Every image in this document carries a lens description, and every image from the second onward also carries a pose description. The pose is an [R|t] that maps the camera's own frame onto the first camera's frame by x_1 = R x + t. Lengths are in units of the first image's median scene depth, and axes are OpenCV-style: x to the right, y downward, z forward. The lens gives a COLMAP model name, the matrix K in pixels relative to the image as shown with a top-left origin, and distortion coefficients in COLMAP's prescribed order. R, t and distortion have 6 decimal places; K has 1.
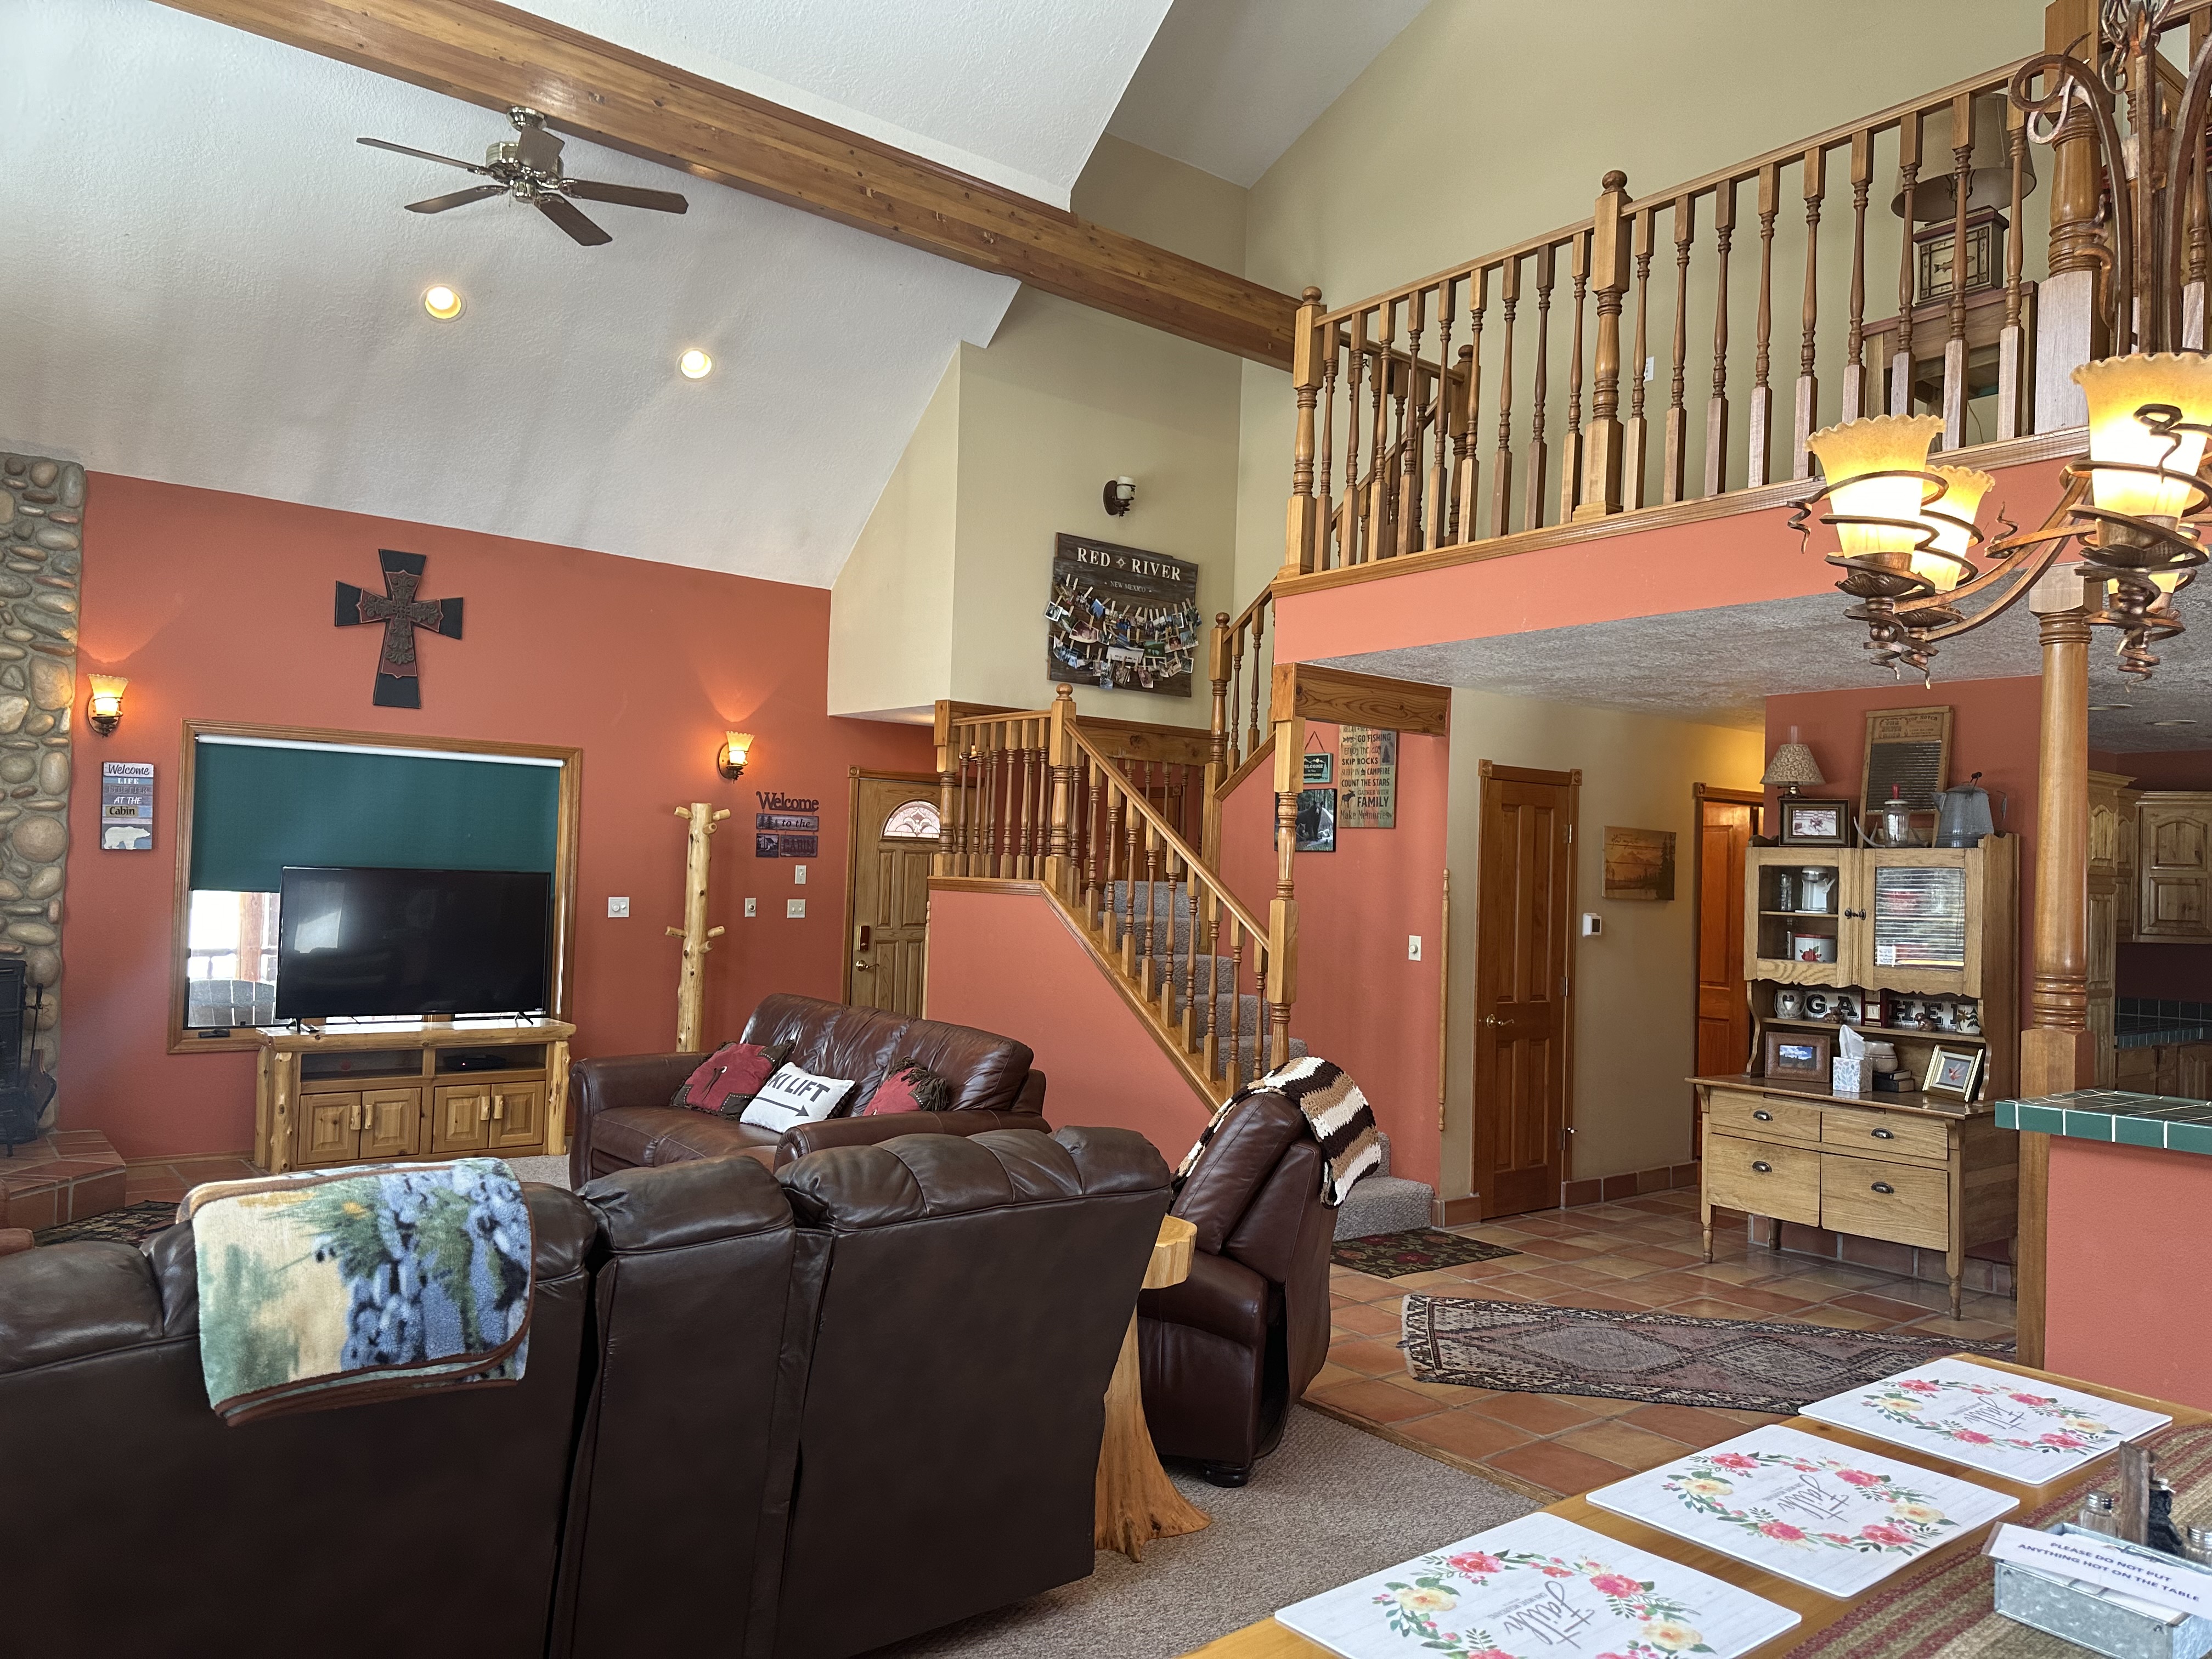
lens RADIAL K [[1560.9, 0, 1097.9], [0, 1560.9, 837.7], [0, 0, 1]] dist [0.073938, -0.089479]
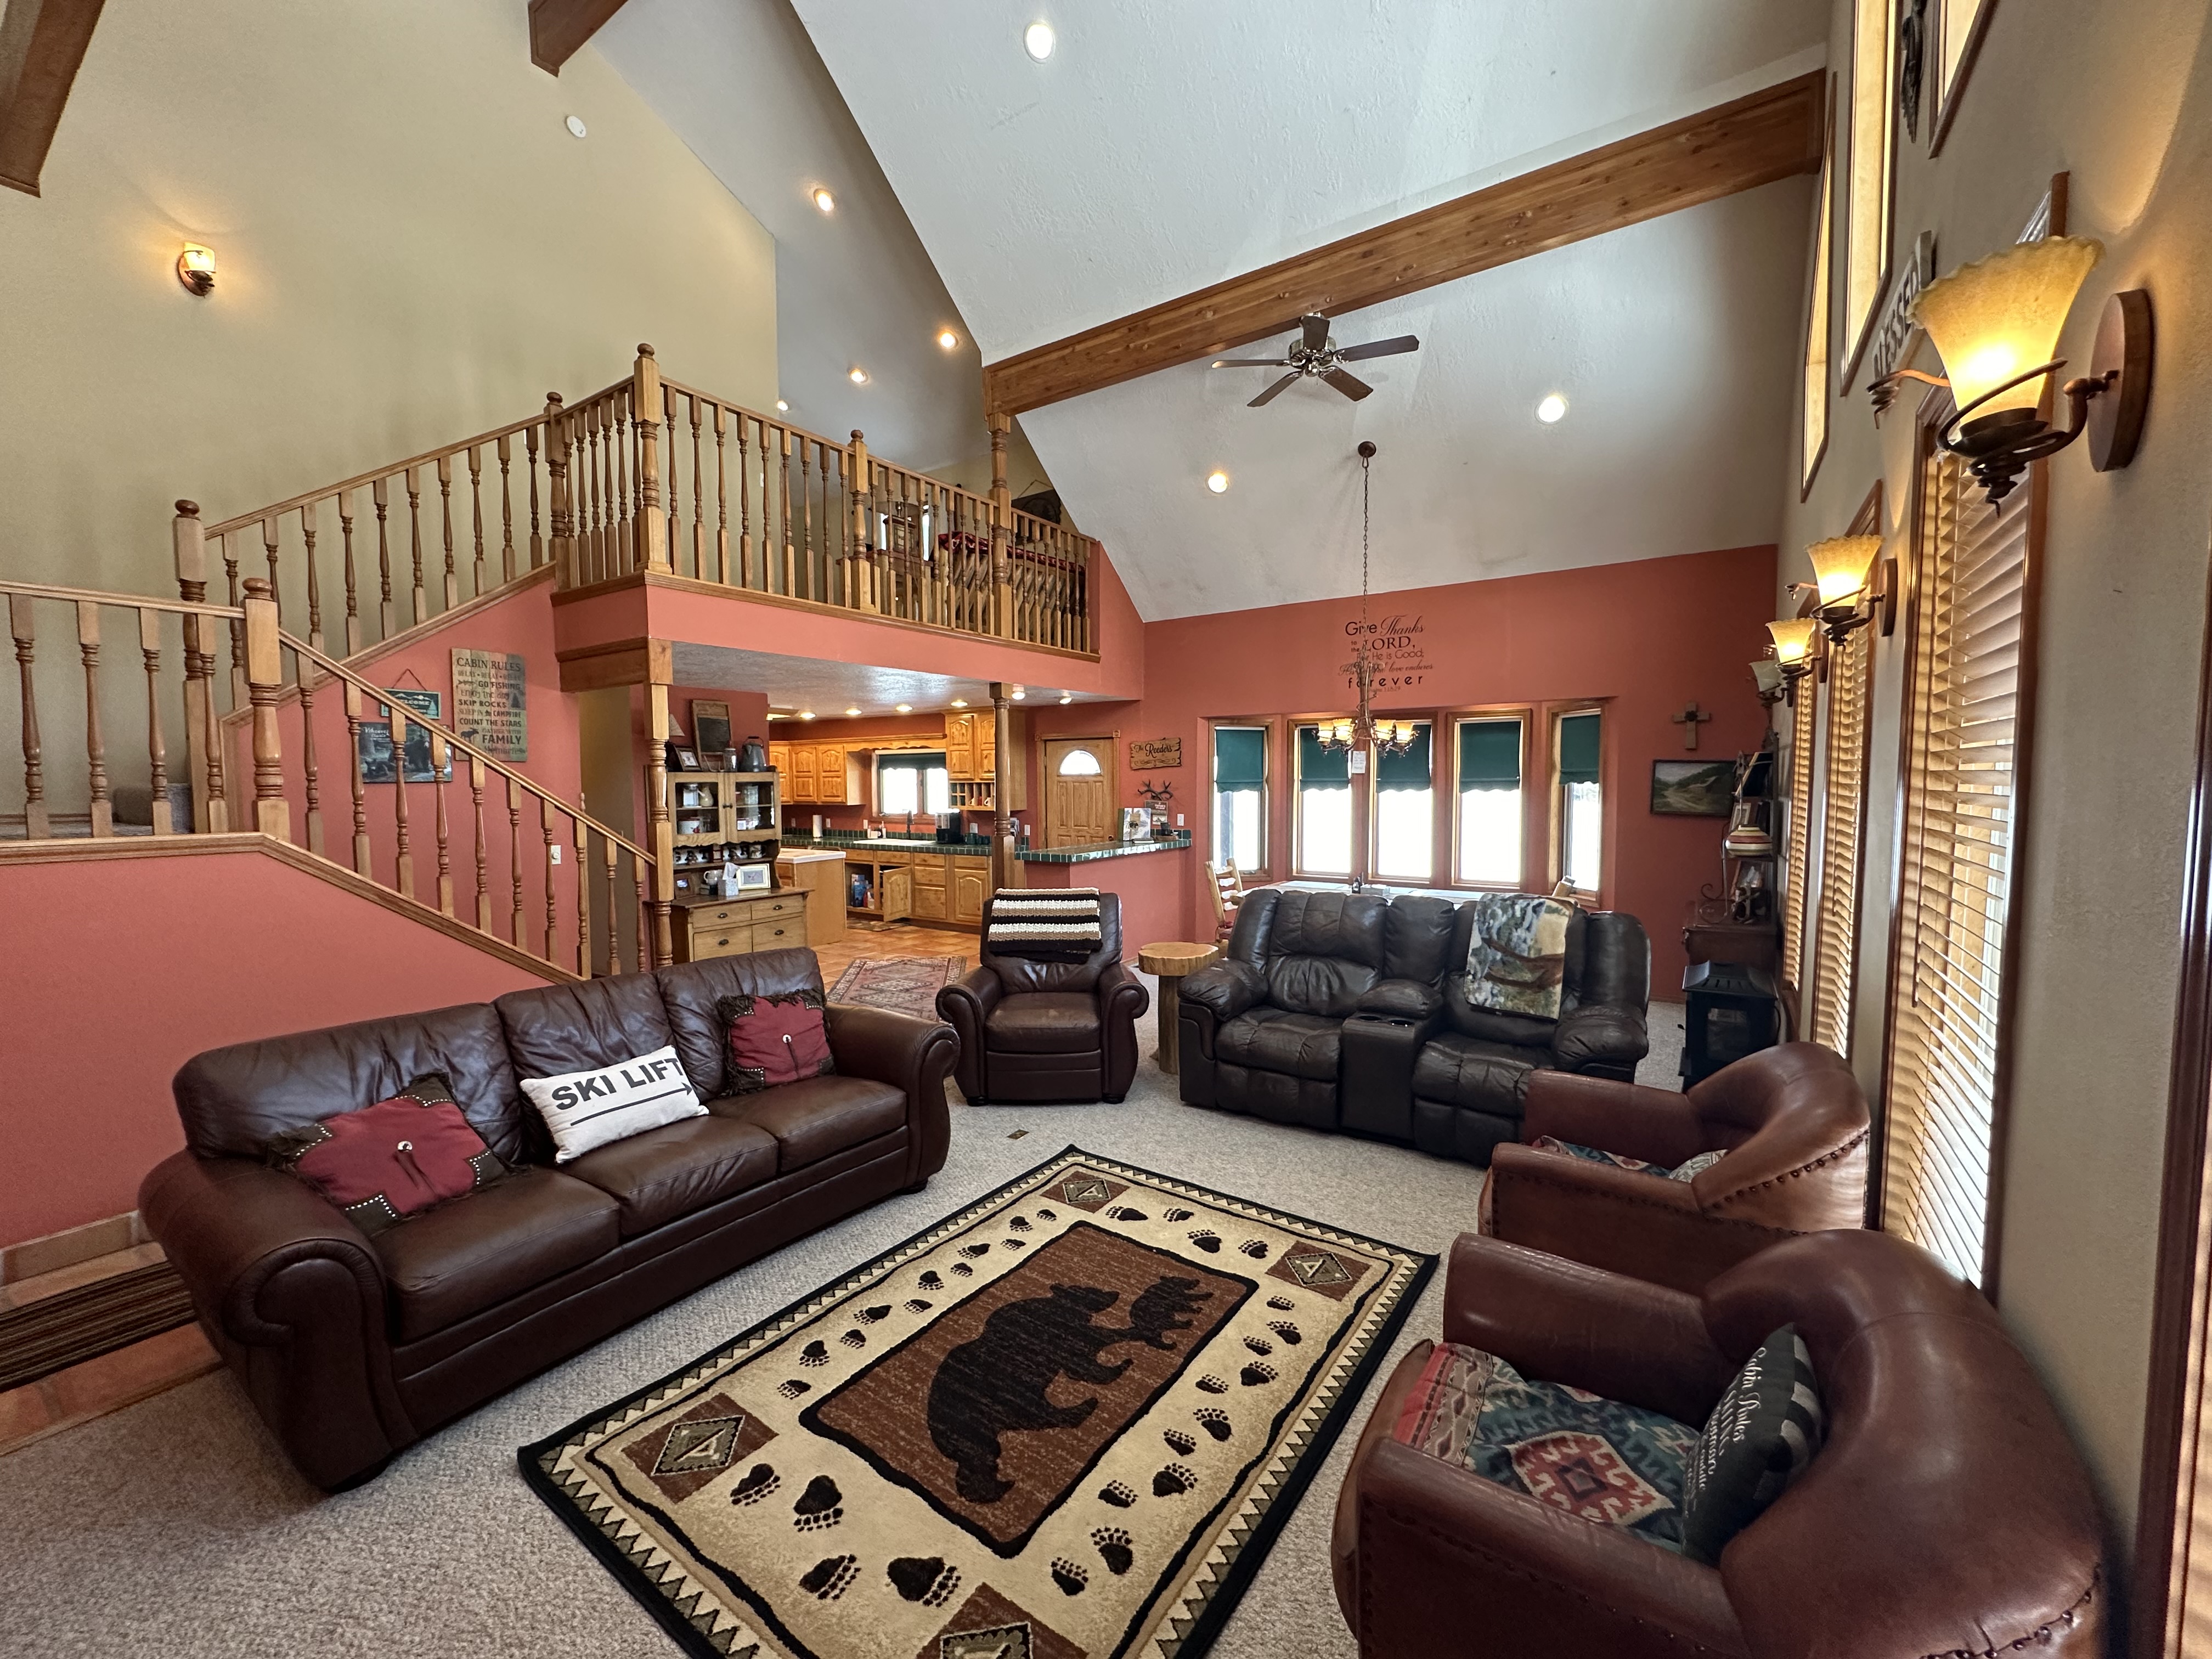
lens RADIAL K [[881.7, 0, 1104.7], [0, 881.7, 839.6], [0, 0, 1]] dist [0.001706, -0.000867]
pose [[-0.306195, -0.095970, 0.947119, -0.632380], [-0.023437, 0.995364, 0.093282, -0.020961], [-0.951680, 0.006365, -0.307025, 0.789389]]
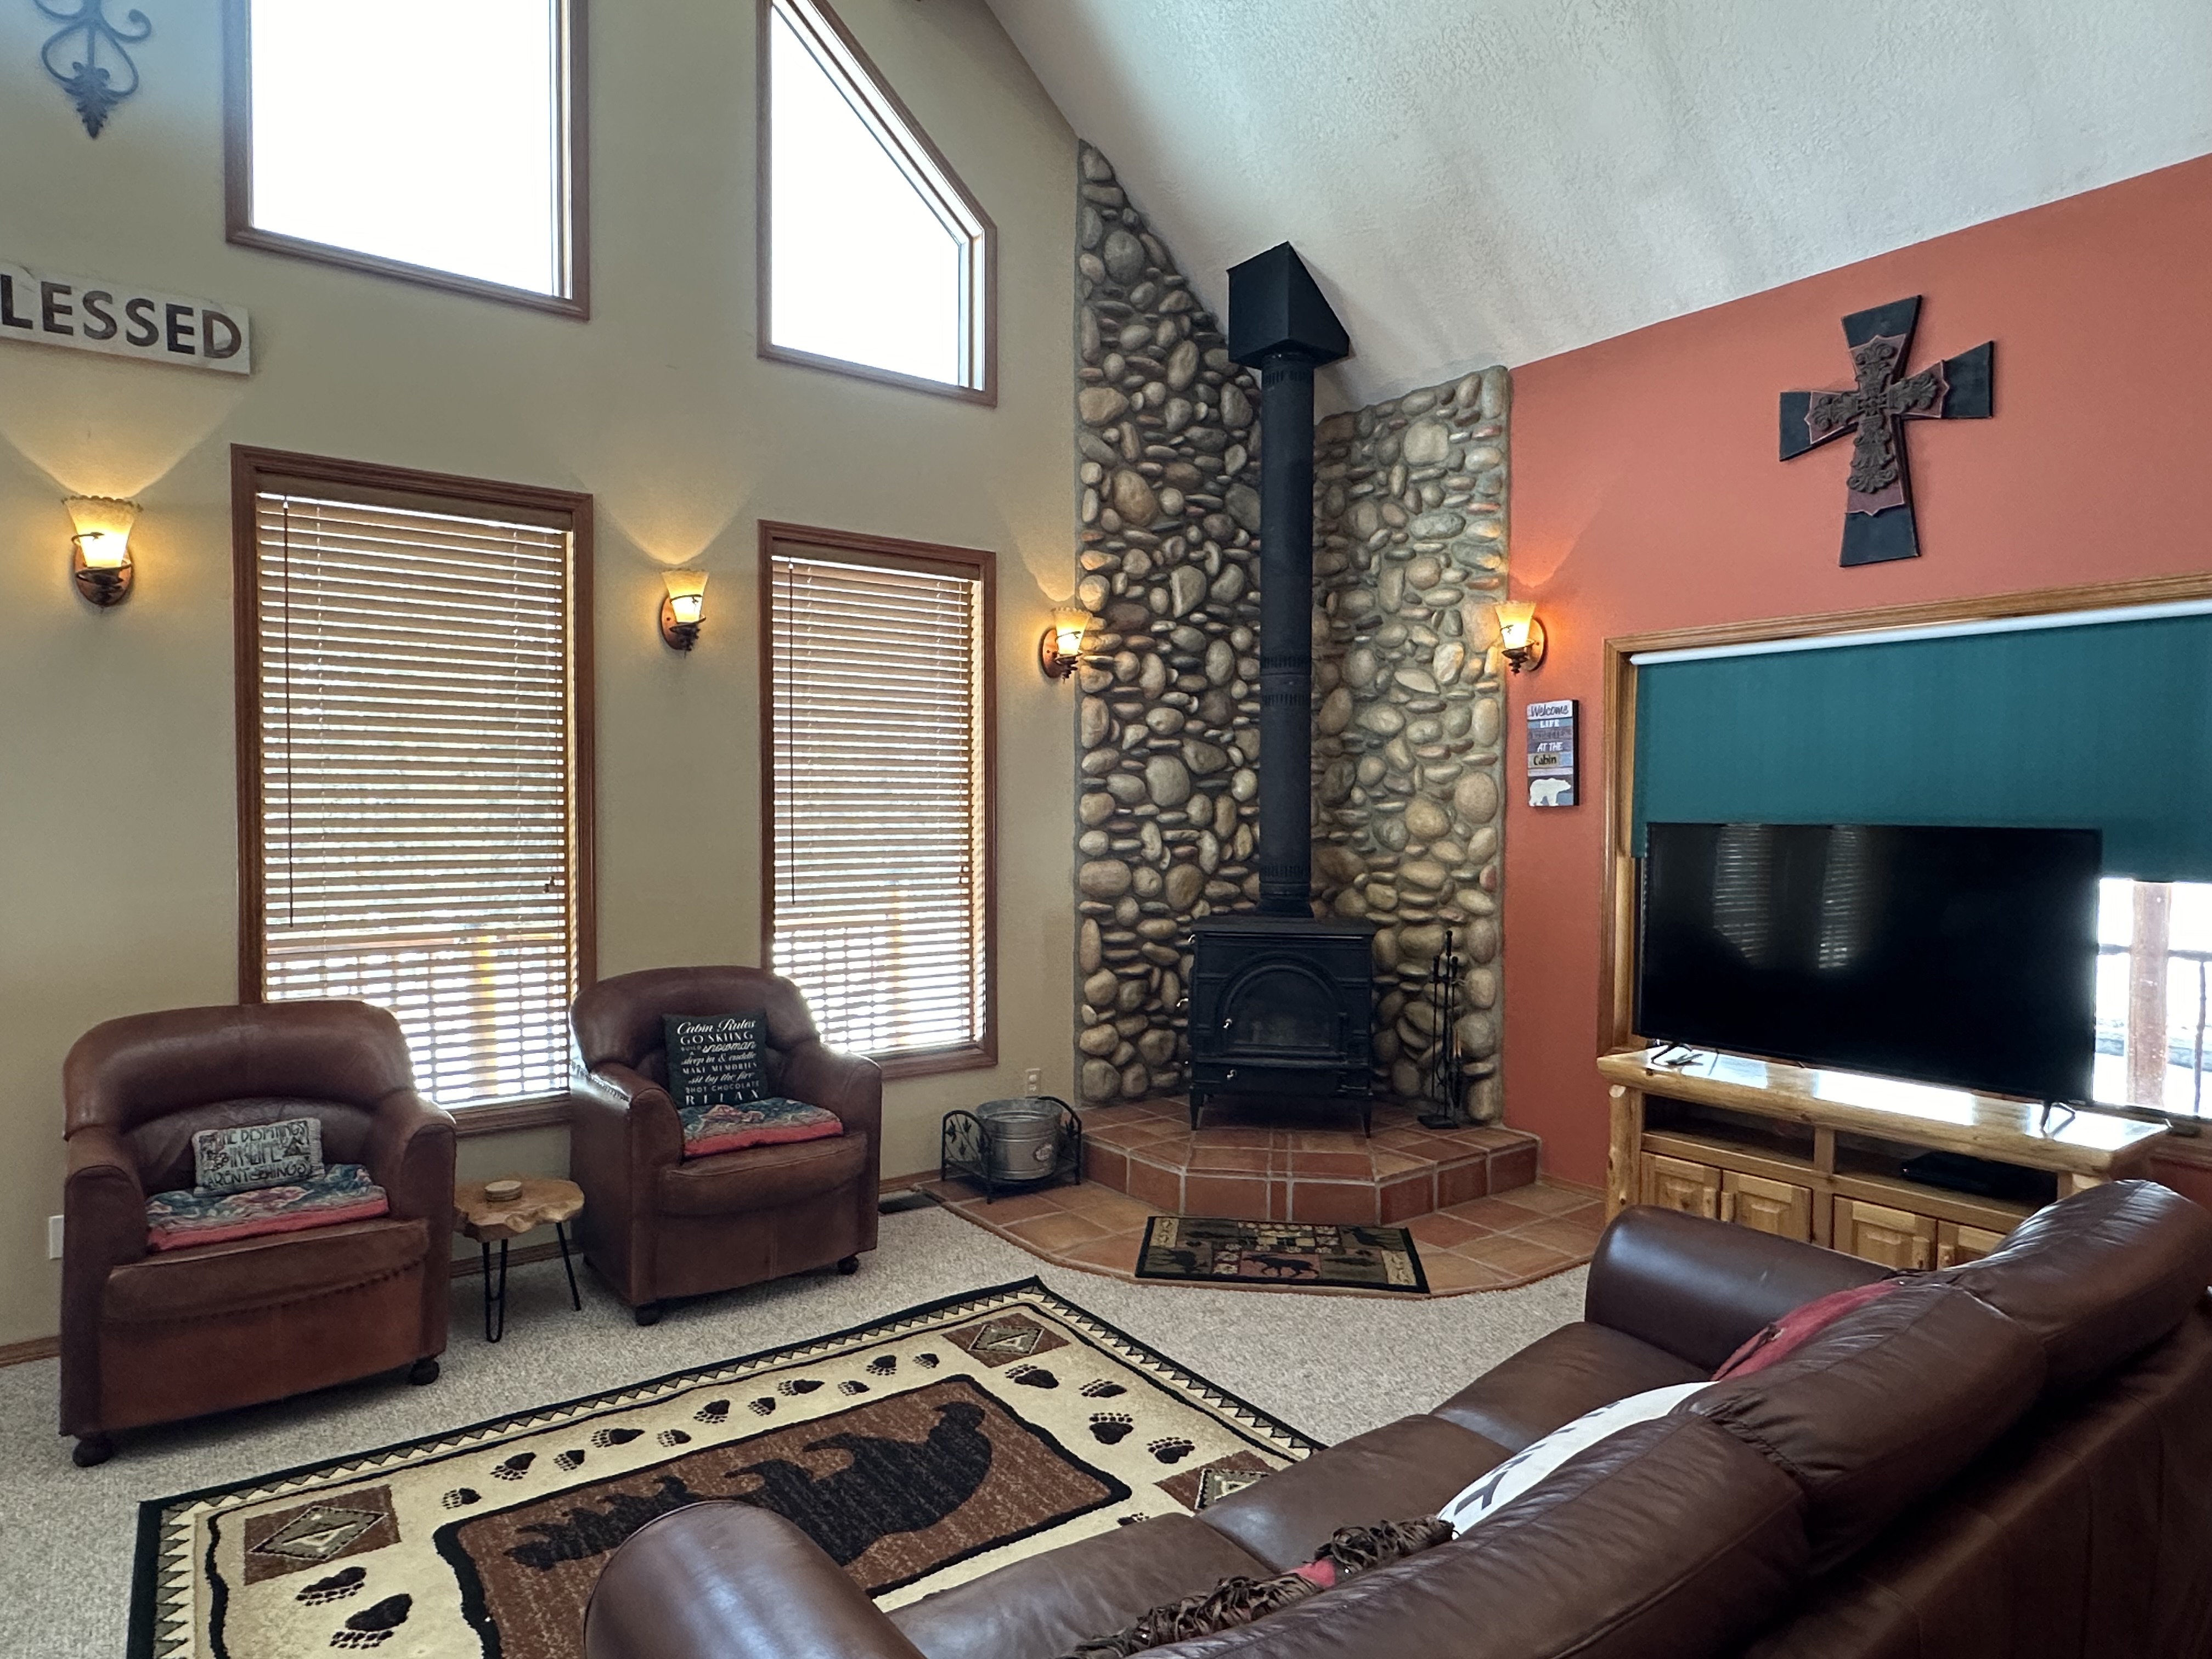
lens RADIAL K [[1294.3, 0, 1102.1], [0, 1294.3, 843.4], [0, 0, 1]] dist [0.001636, -0.002130]
pose [[-0.024388, -0.003185, -0.999697, 0.074365], [0.017083, 0.999848, -0.003602, 0.026170], [0.999557, -0.017166, -0.024330, 0.801814]]
